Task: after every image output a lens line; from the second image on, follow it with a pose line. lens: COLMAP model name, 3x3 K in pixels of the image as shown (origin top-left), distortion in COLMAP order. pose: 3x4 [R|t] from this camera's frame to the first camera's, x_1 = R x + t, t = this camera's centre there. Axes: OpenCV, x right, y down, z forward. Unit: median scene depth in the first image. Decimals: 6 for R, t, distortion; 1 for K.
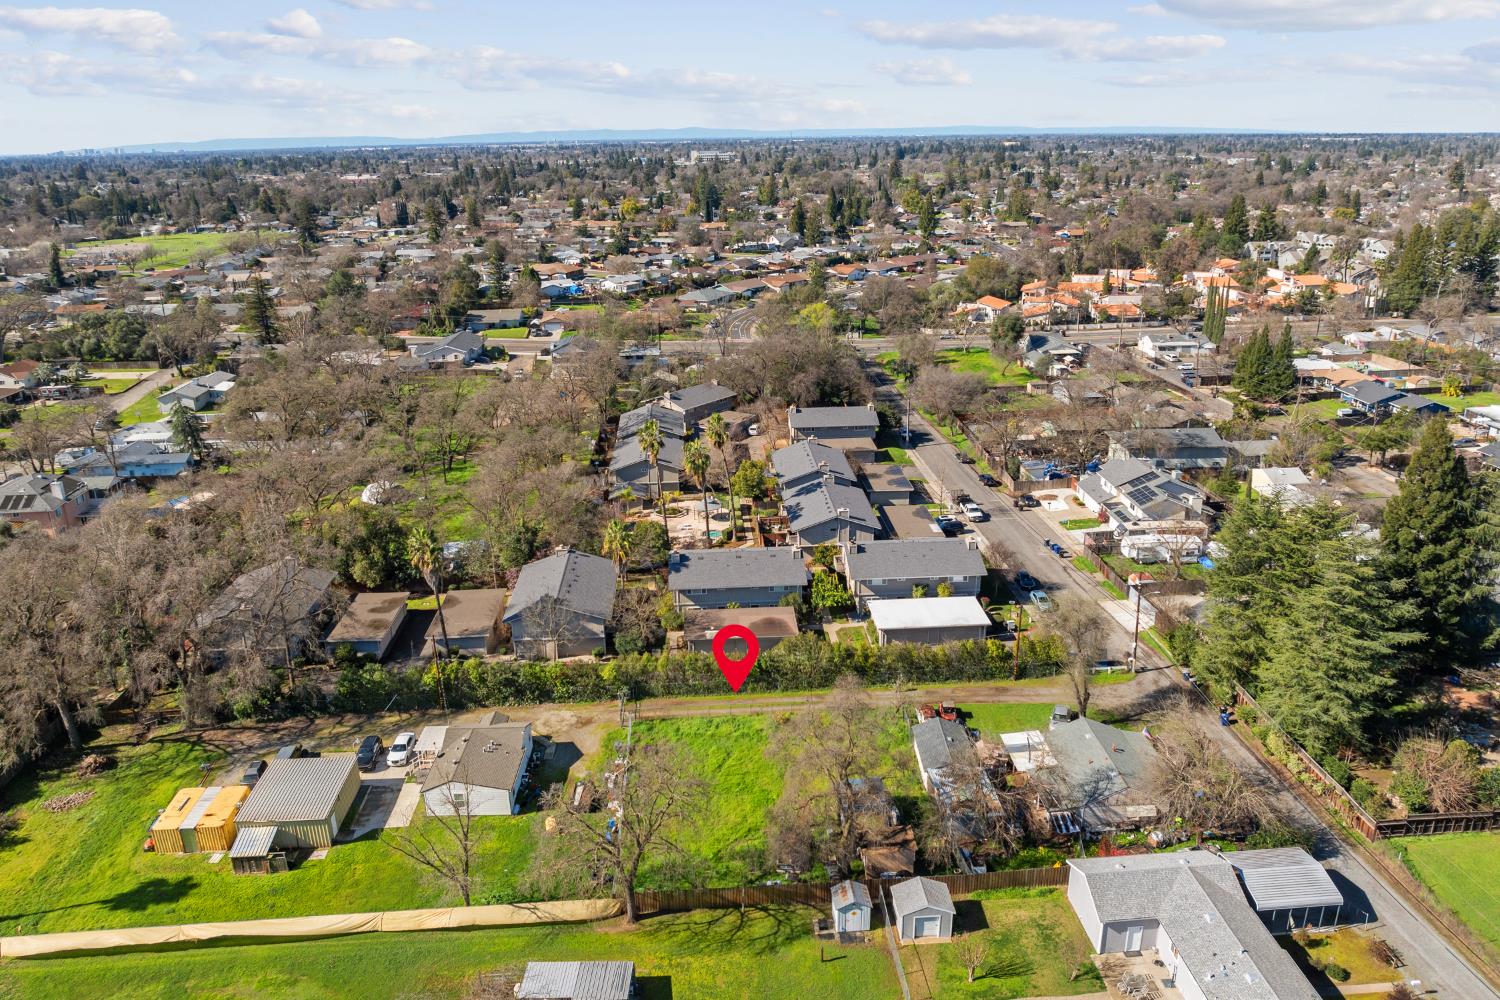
lens RADIAL K [[1075.7, 0, 747.9], [0, 1075.7, 493.6], [0, 0, 1]] dist [-0.039384, 0.006335]
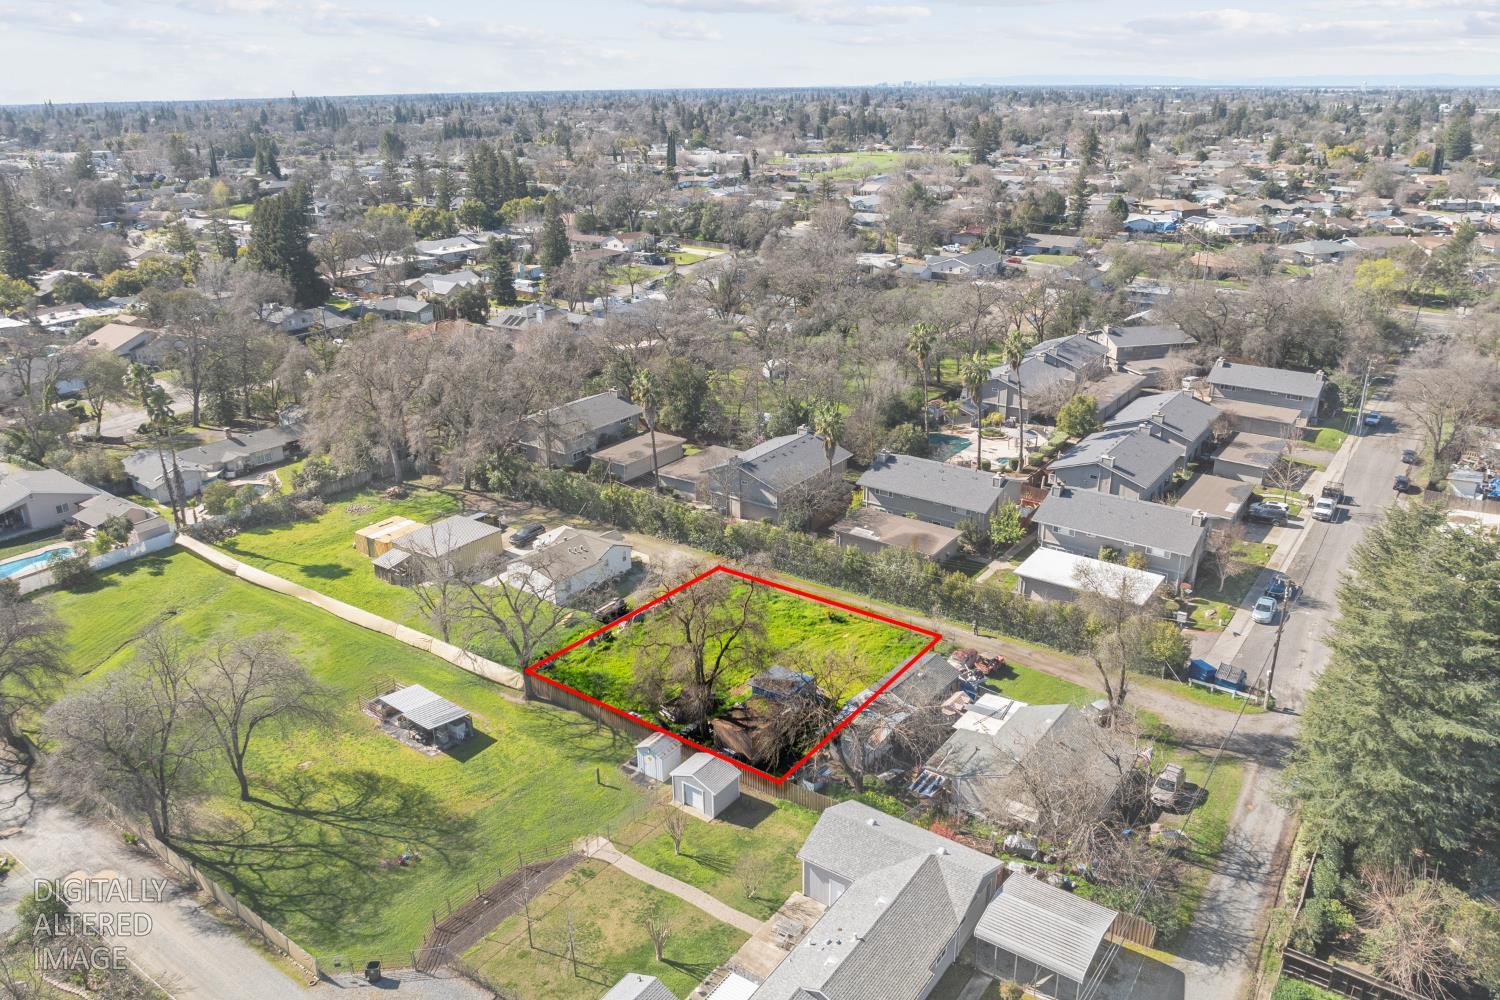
lens RADIAL K [[1075.7, 0, 746.2], [0, 1075.7, 504.4], [0, 0, 1]] dist [-0.039384, 0.006335]
pose [[0.772426, 0.238692, -0.588544, 0.432598], [-0.203331, 0.970854, 0.126885, 0.001674], [0.601677, 0.021659, 0.798446, 0.132582]]
